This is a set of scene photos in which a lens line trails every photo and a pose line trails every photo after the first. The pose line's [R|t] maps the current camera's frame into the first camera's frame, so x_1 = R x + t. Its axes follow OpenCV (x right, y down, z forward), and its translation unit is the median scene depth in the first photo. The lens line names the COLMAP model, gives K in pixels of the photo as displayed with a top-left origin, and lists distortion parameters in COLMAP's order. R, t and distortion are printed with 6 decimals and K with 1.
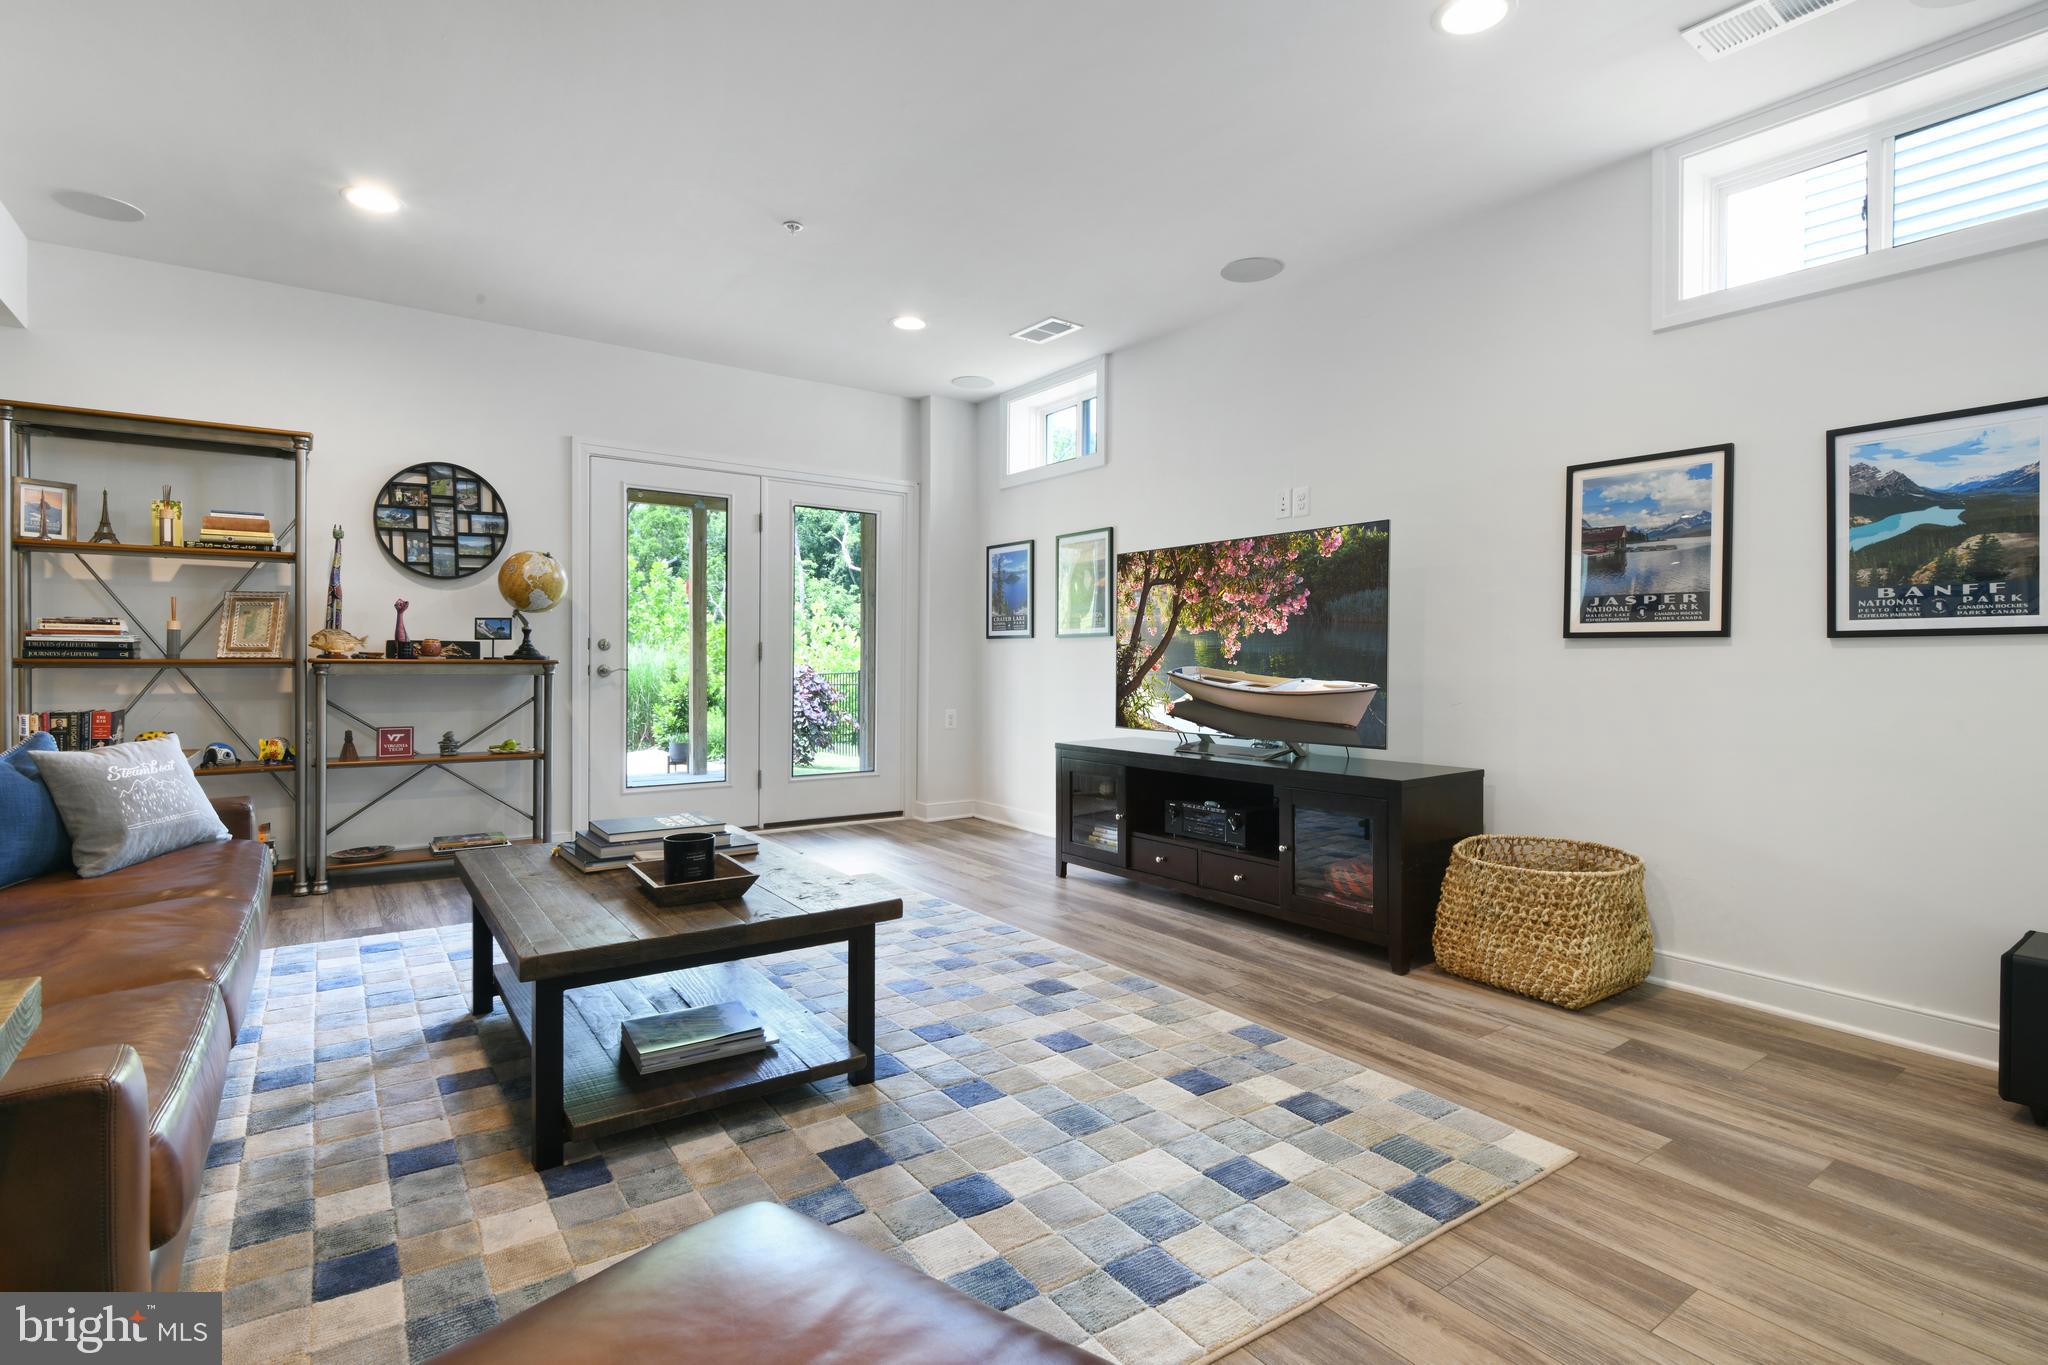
lens RADIAL K [[998.4, 0, 1024.0], [0, 998.4, 682.5], [0, 0, 1]] dist [-0.000861, -0.000548]
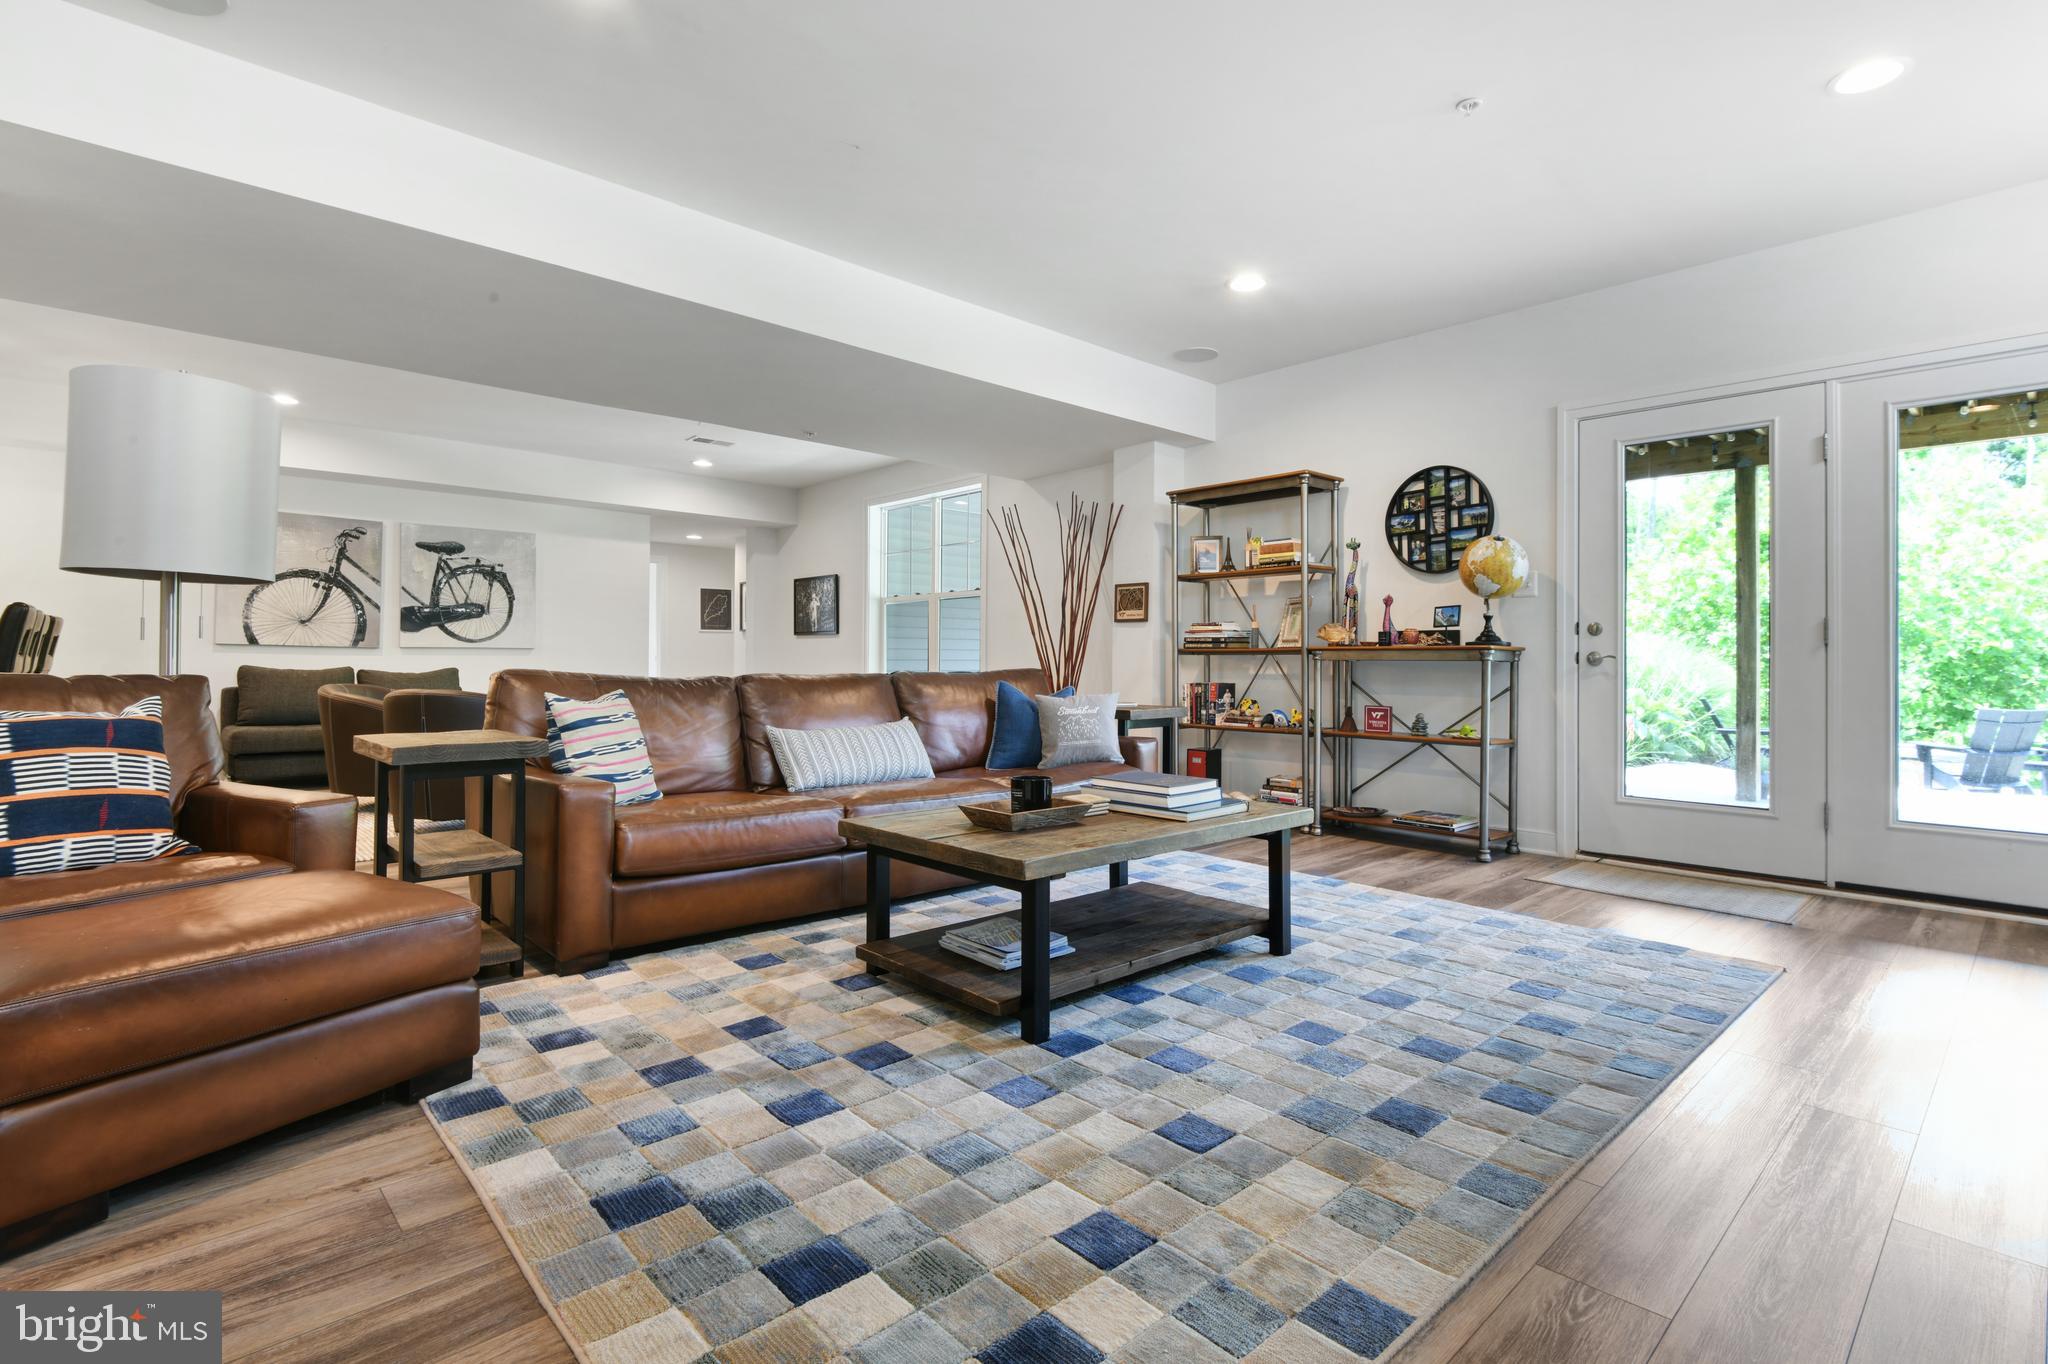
lens RADIAL K [[962.7, 0, 1029.5], [0, 962.7, 664.7], [0, 0, 1]] dist [0.002487, -0.000035]
pose [[0.131468, -0.003281, -0.991315, 0.402829], [-0.029577, 0.999536, -0.007231, 0.016305], [0.990879, 0.030271, 0.131310, 0.437785]]
